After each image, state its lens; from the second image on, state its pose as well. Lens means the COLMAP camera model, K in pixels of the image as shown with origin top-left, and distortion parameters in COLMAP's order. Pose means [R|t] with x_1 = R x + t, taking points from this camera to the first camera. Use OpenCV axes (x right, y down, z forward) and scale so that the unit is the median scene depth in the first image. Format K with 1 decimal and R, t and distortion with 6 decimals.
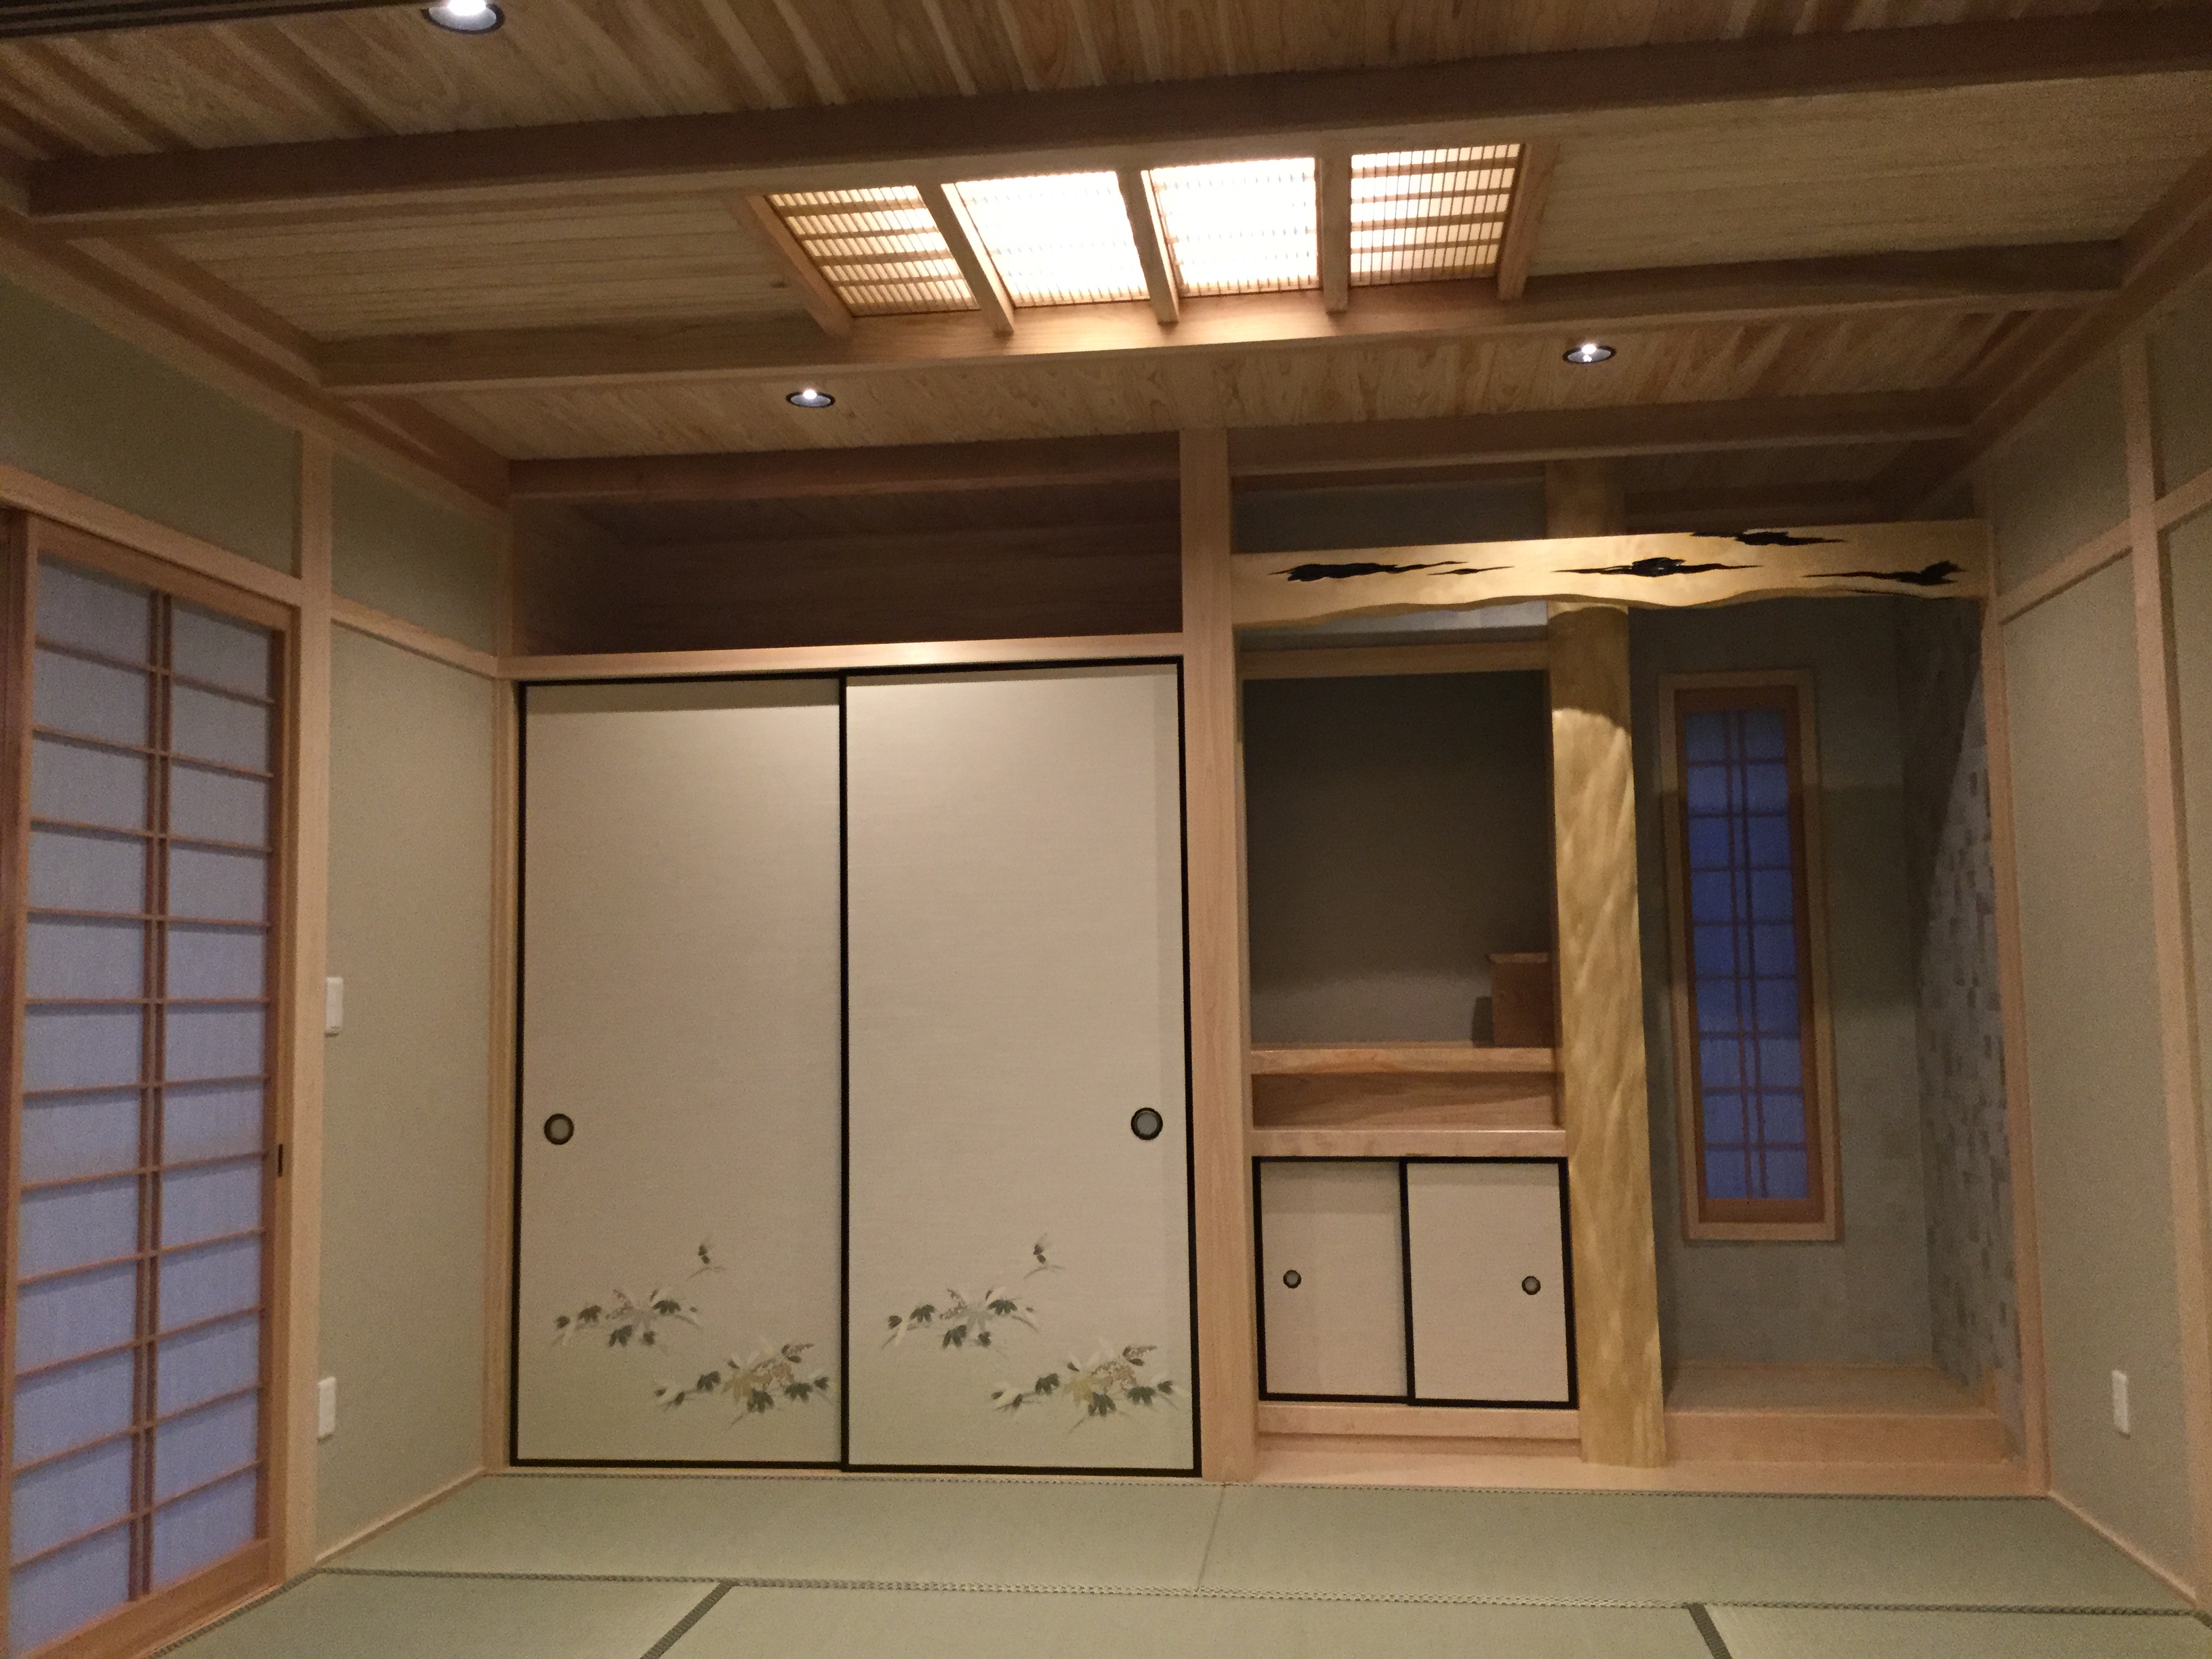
lens RADIAL K [[2001.5, 0, 1078.4], [0, 2001.5, 832.6], [0, 0, 1]] dist [0.157365, -0.294641]
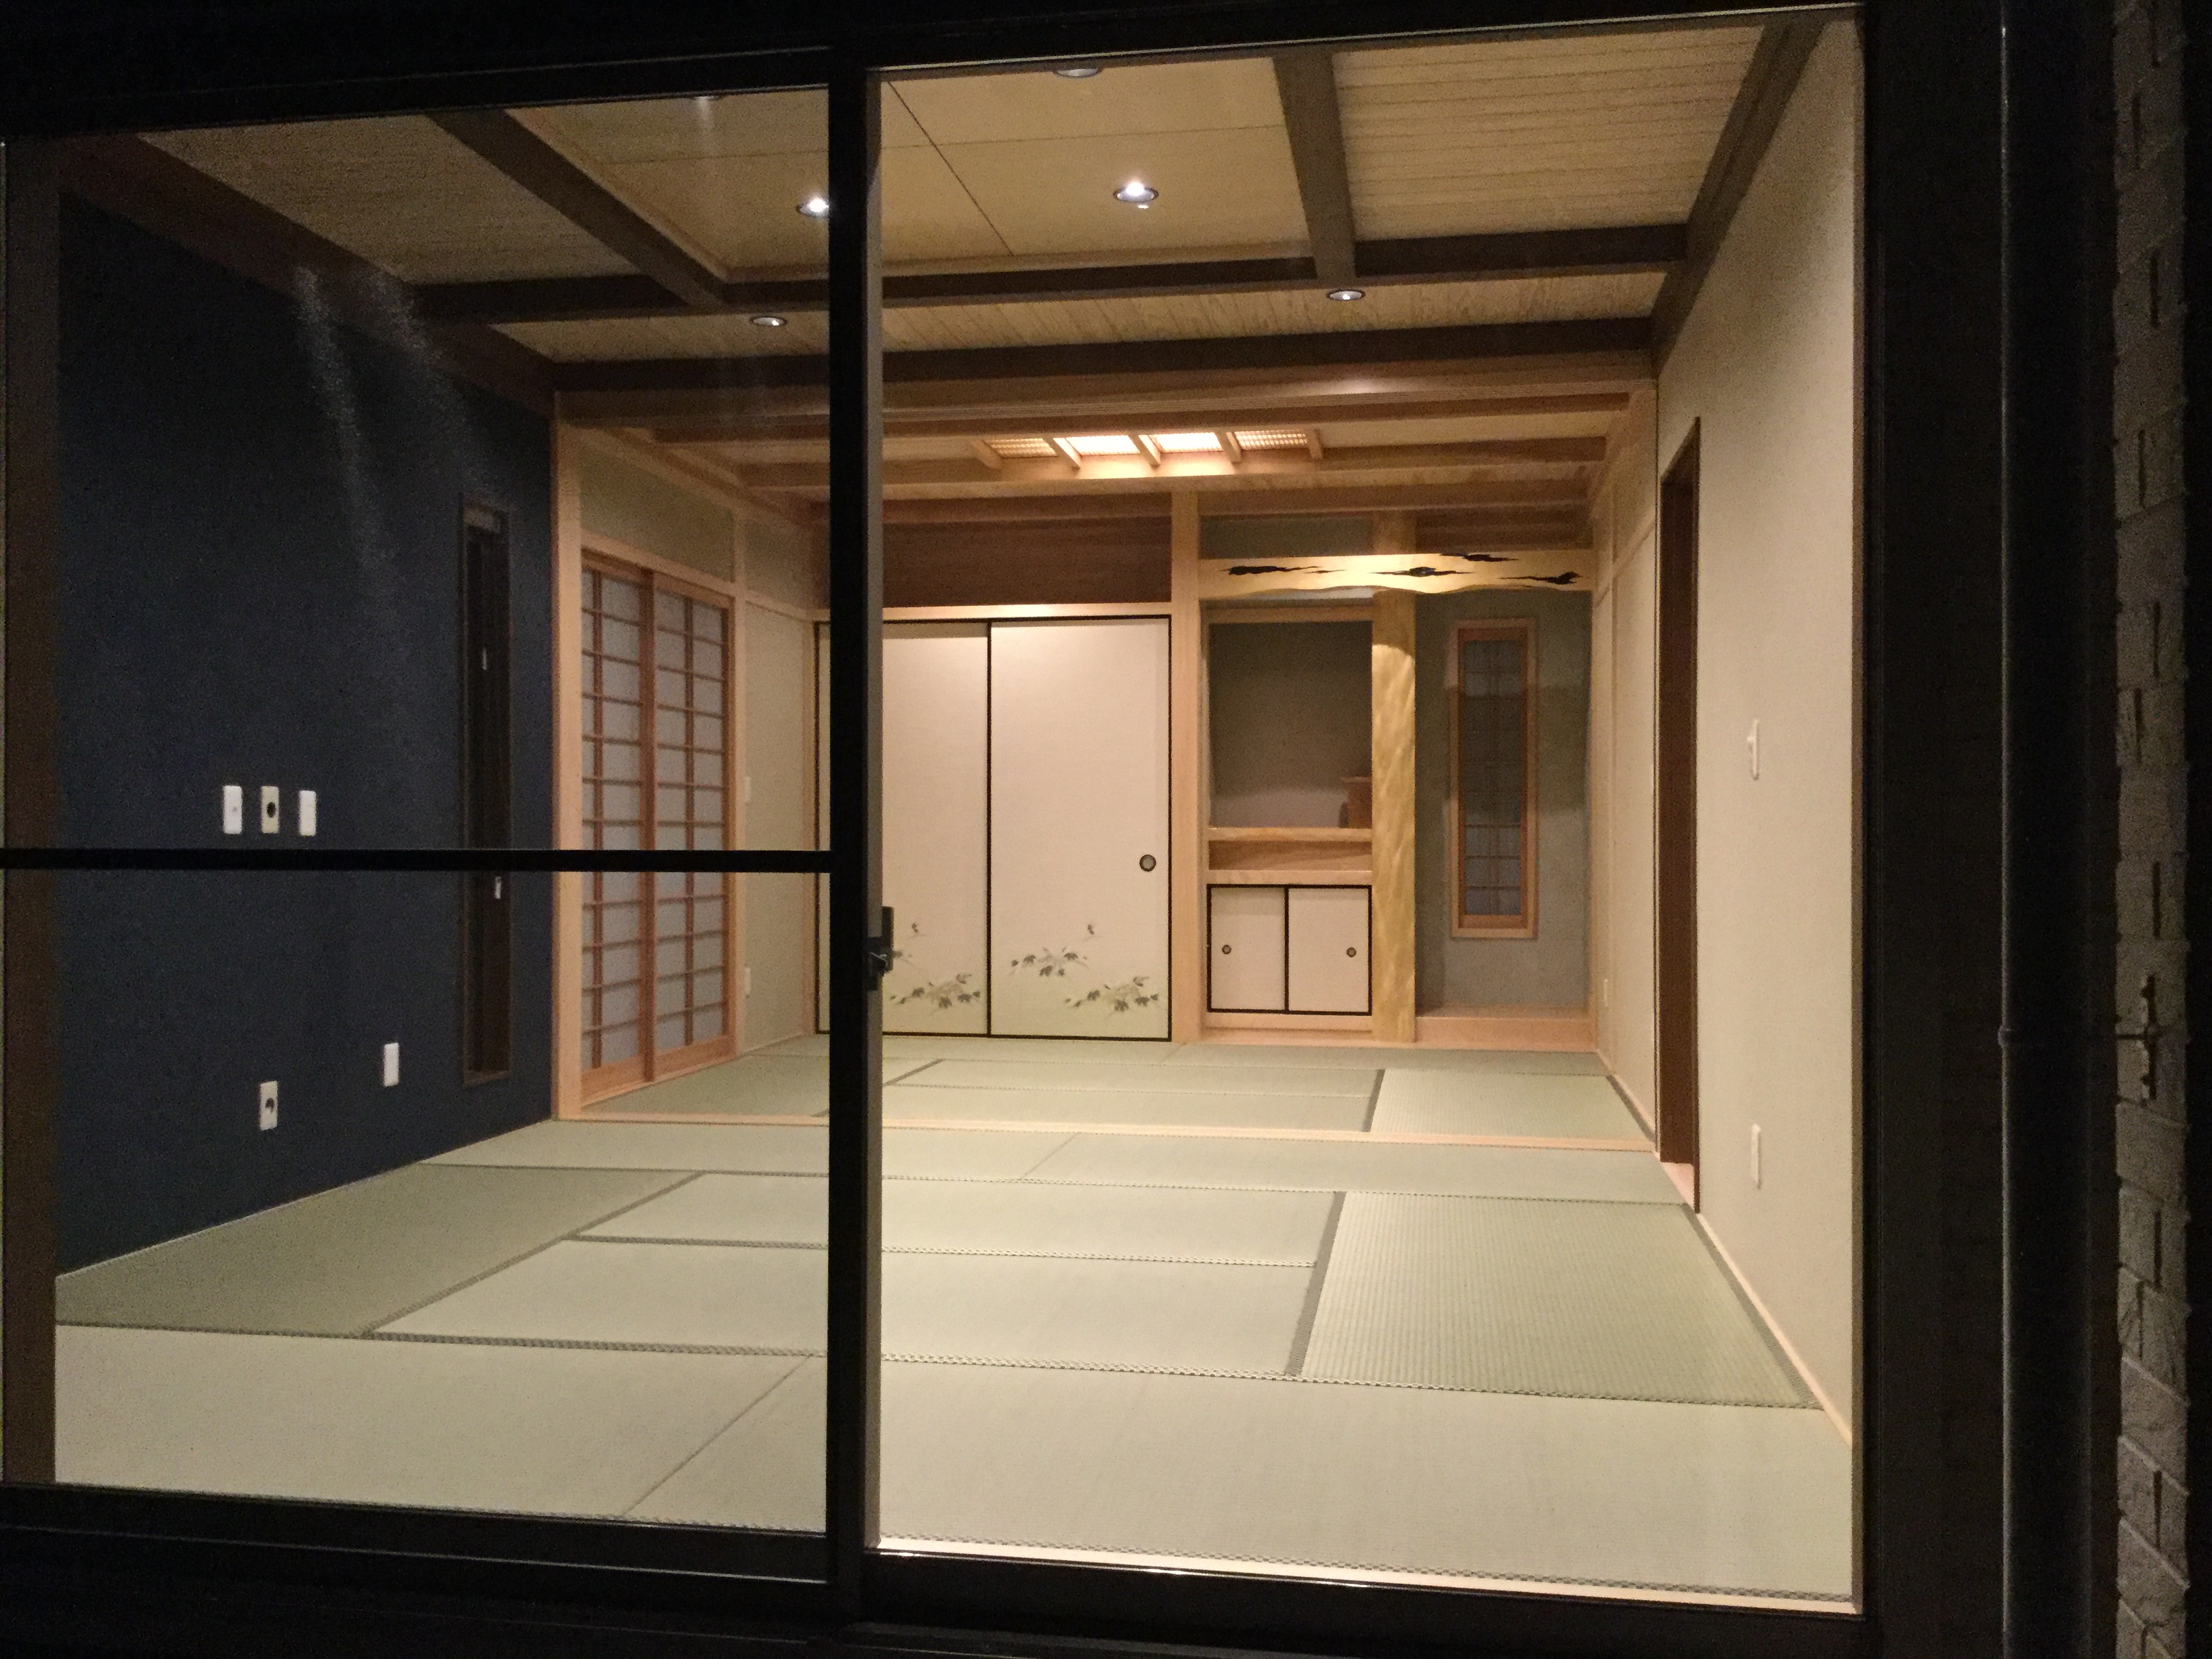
lens RADIAL K [[1998.3, 0, 1094.9], [0, 1998.3, 837.4], [0, 0, 1]] dist [0.139482, -0.237972]
pose [[0.999317, 0.015178, -0.033684, 0.047728], [-0.012389, 0.996595, 0.081511, -0.033208], [0.034806, -0.081038, 0.996103, -0.888825]]
